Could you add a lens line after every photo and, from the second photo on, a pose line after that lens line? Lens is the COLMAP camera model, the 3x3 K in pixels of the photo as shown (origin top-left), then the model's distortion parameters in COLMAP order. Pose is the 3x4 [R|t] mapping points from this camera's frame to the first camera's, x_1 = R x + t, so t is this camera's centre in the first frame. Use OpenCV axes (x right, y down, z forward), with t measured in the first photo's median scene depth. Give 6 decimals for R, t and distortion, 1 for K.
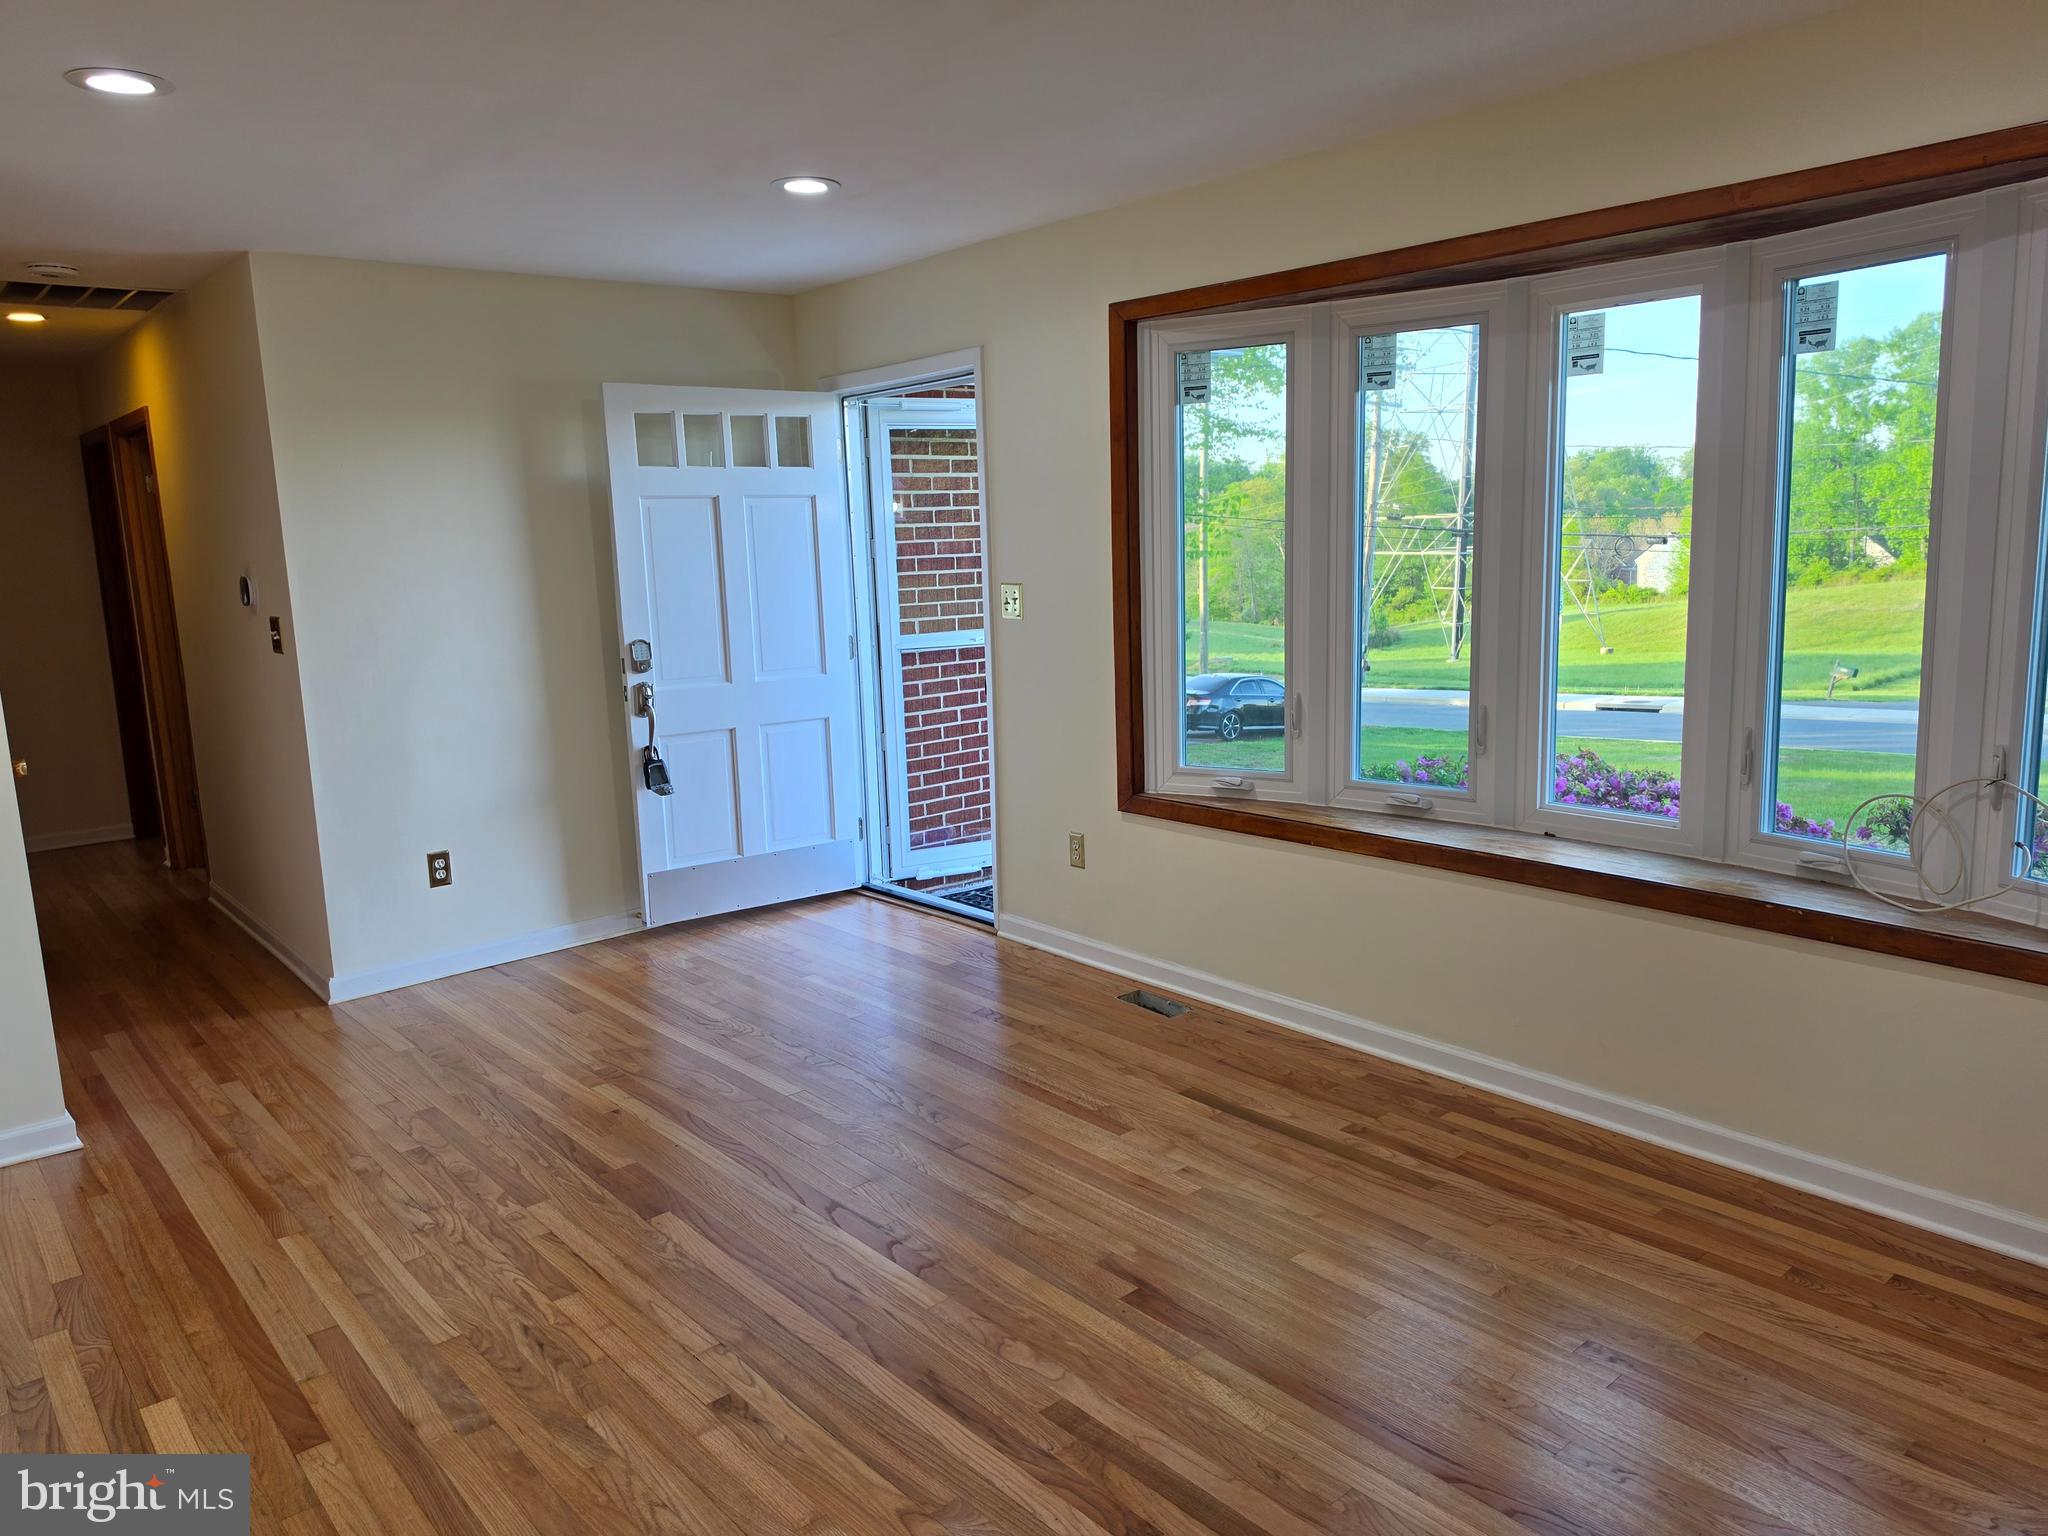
lens RADIAL K [[1398.8, 0, 1034.8], [0, 1398.8, 758.9], [0, 0, 1]] dist [0.101609, -0.145330]
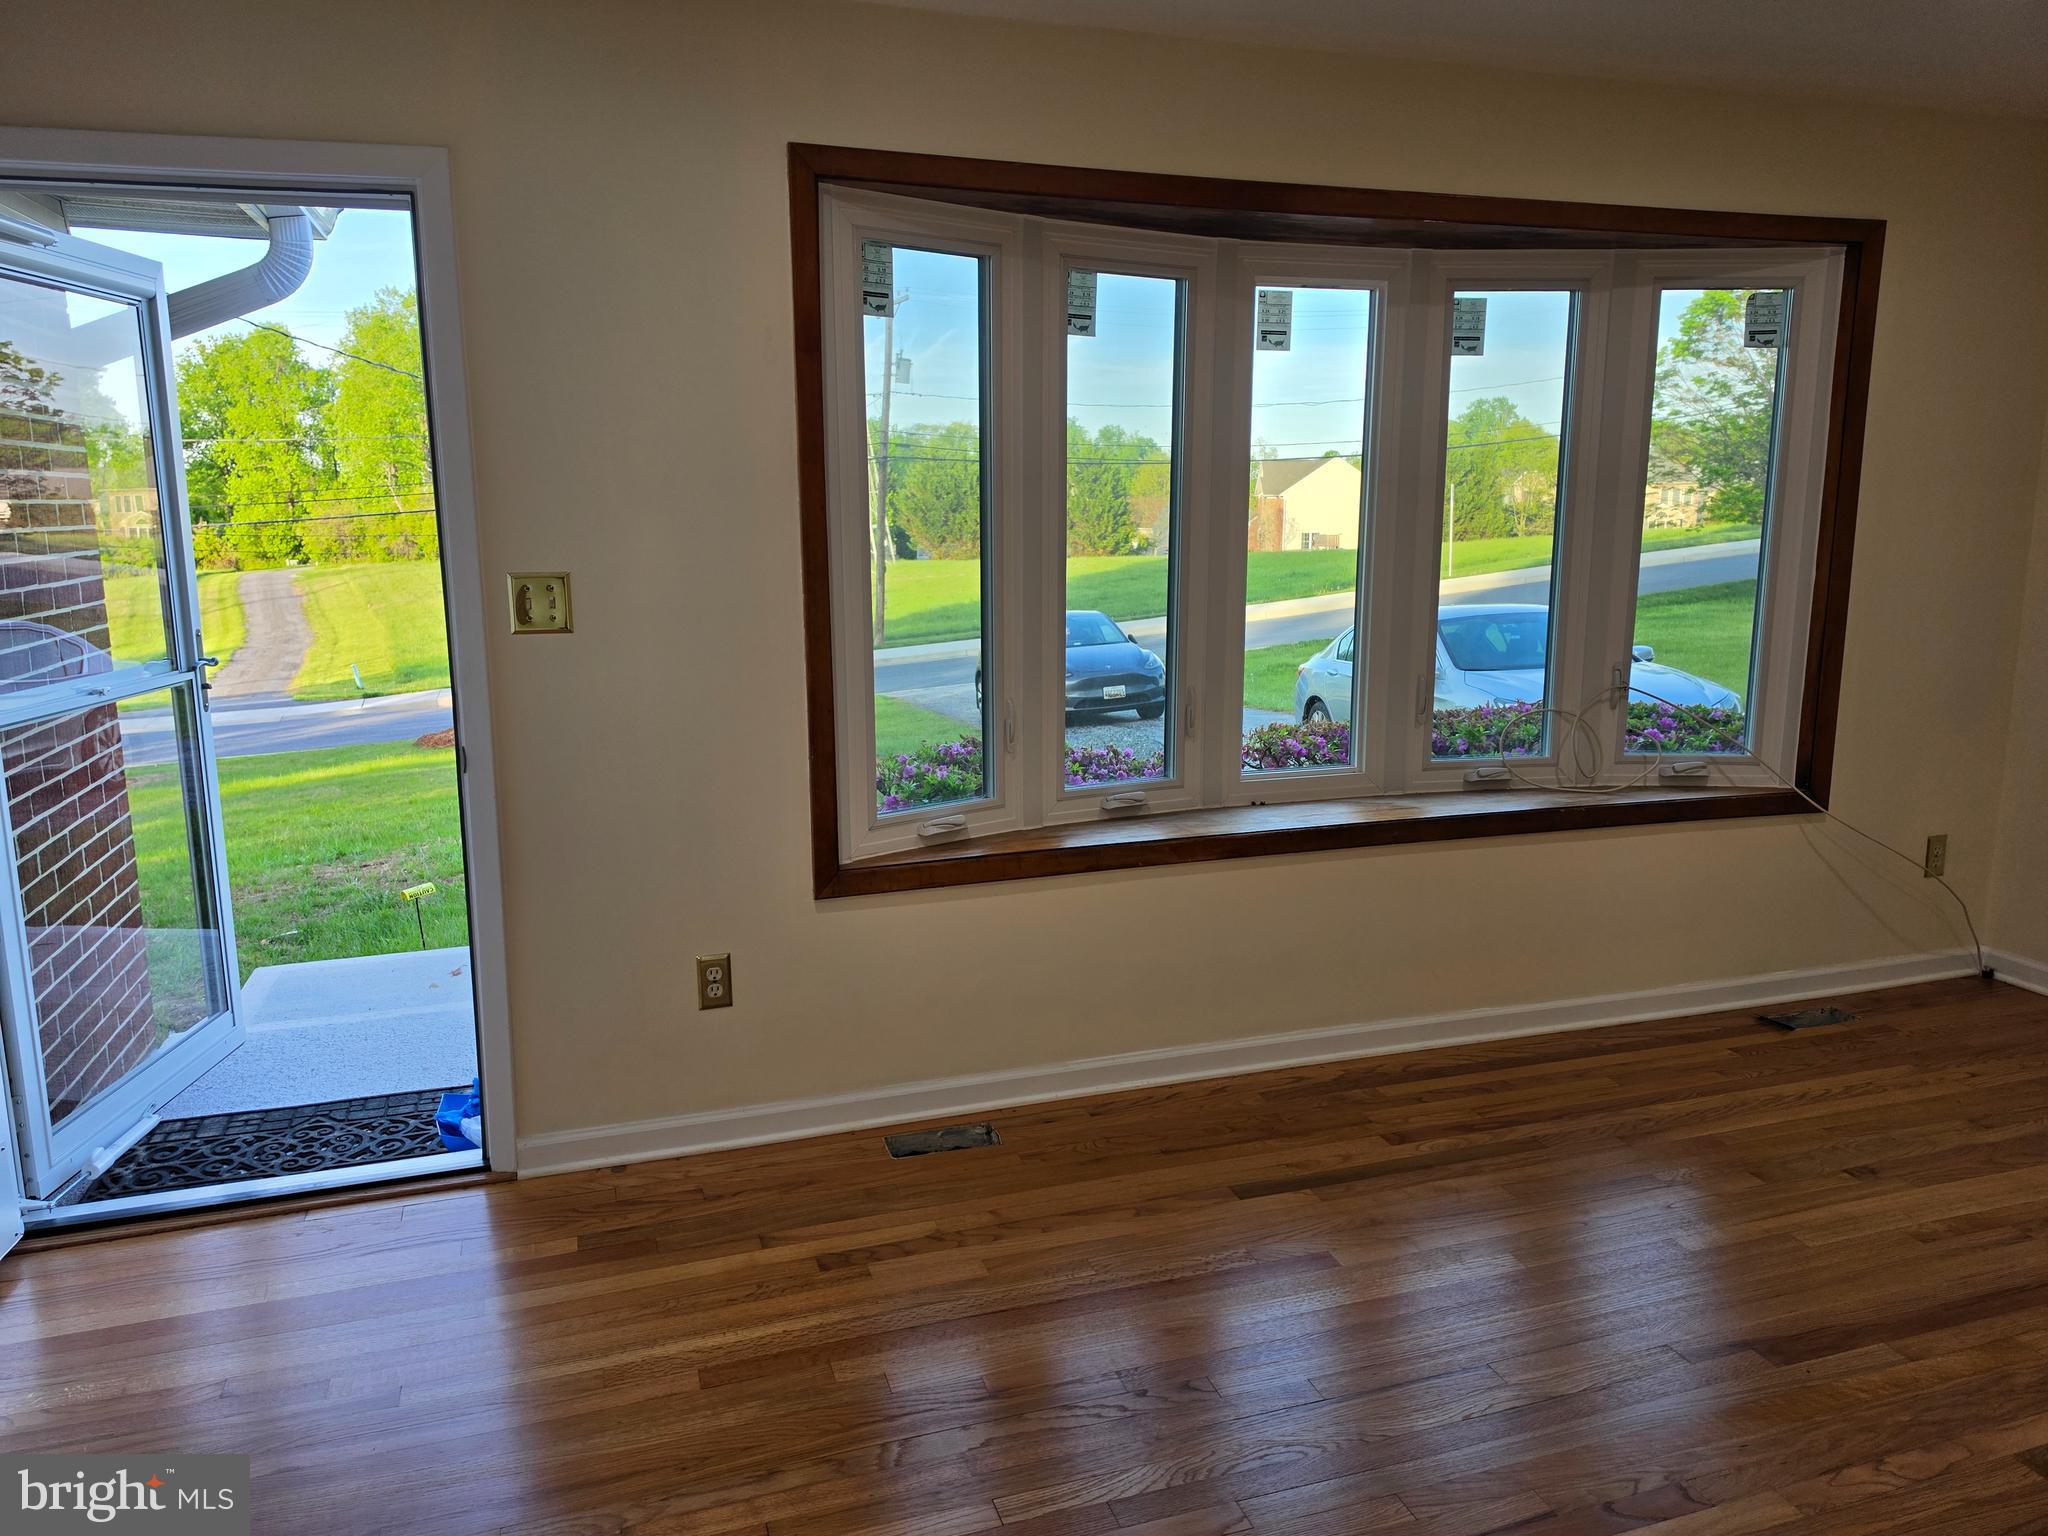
lens RADIAL K [[1413.9, 0, 1021.6], [0, 1413.9, 765.0], [0, 0, 1]] dist [0.109247, -0.150343]
pose [[0.388131, -0.146700, 0.909854, -0.667054], [0.143018, 0.984877, 0.097787, -0.104746], [-0.910440, 0.092171, 0.403242, 0.788564]]
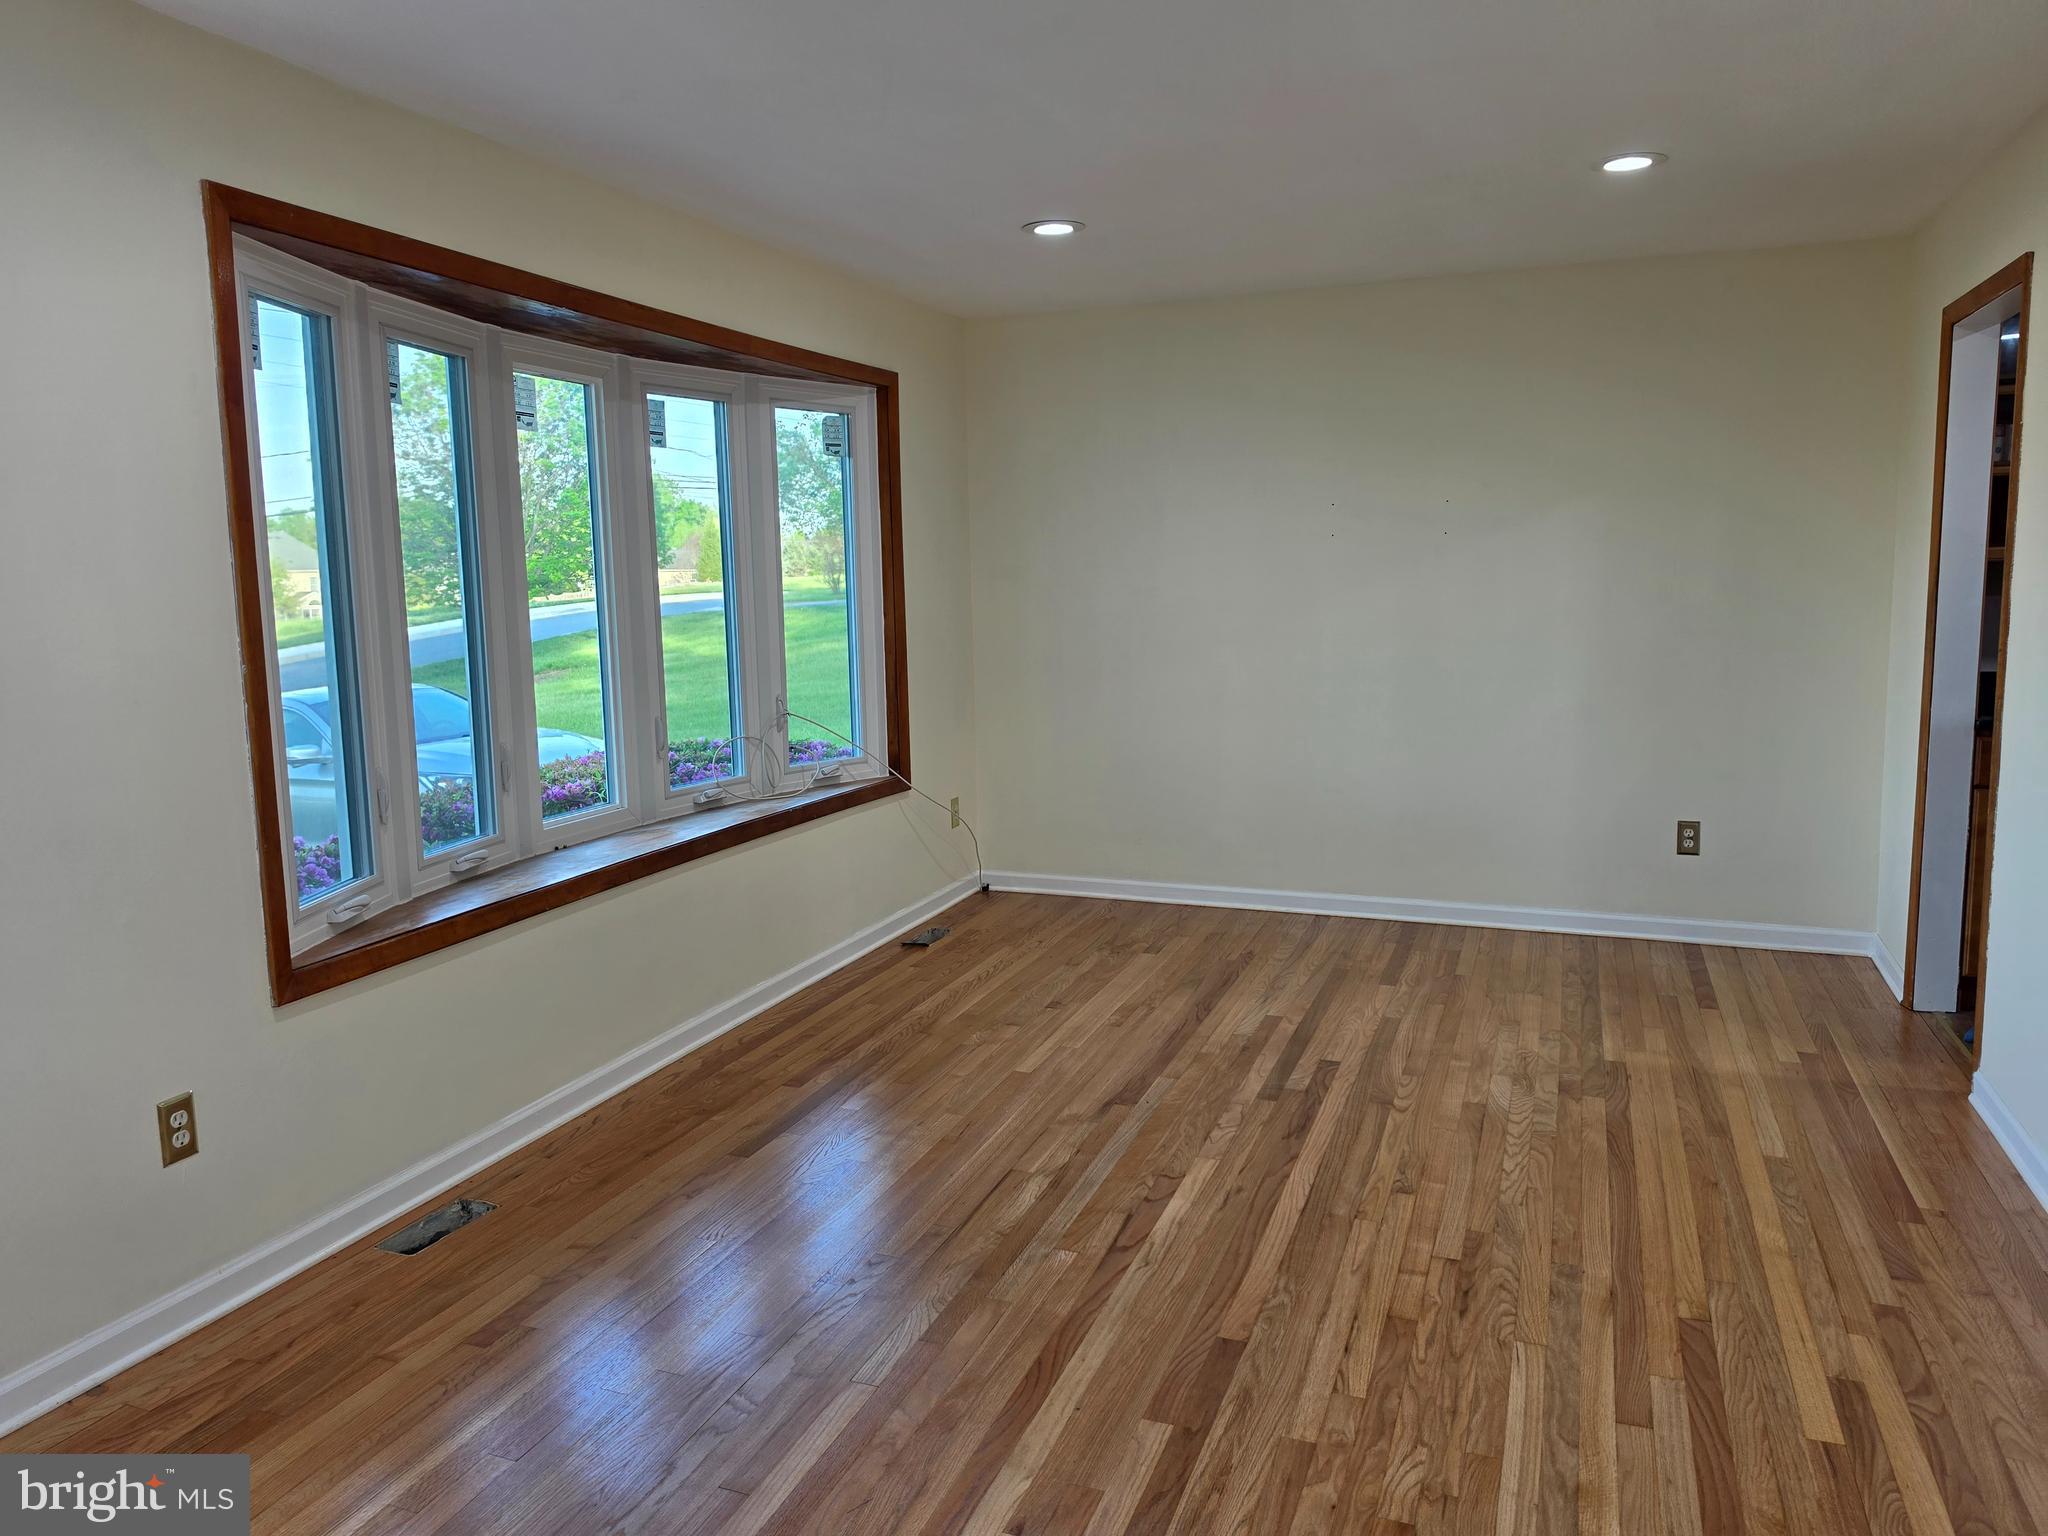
lens RADIAL K [[1398.8, 0, 1034.8], [0, 1398.8, 758.9], [0, 0, 1]] dist [0.101609, -0.145330]
pose [[-0.469964, -0.080215, 0.879033, -0.803995], [0.178347, 0.966694, 0.183565, -0.156167], [-0.864480, 0.243042, -0.440005, 1.217774]]
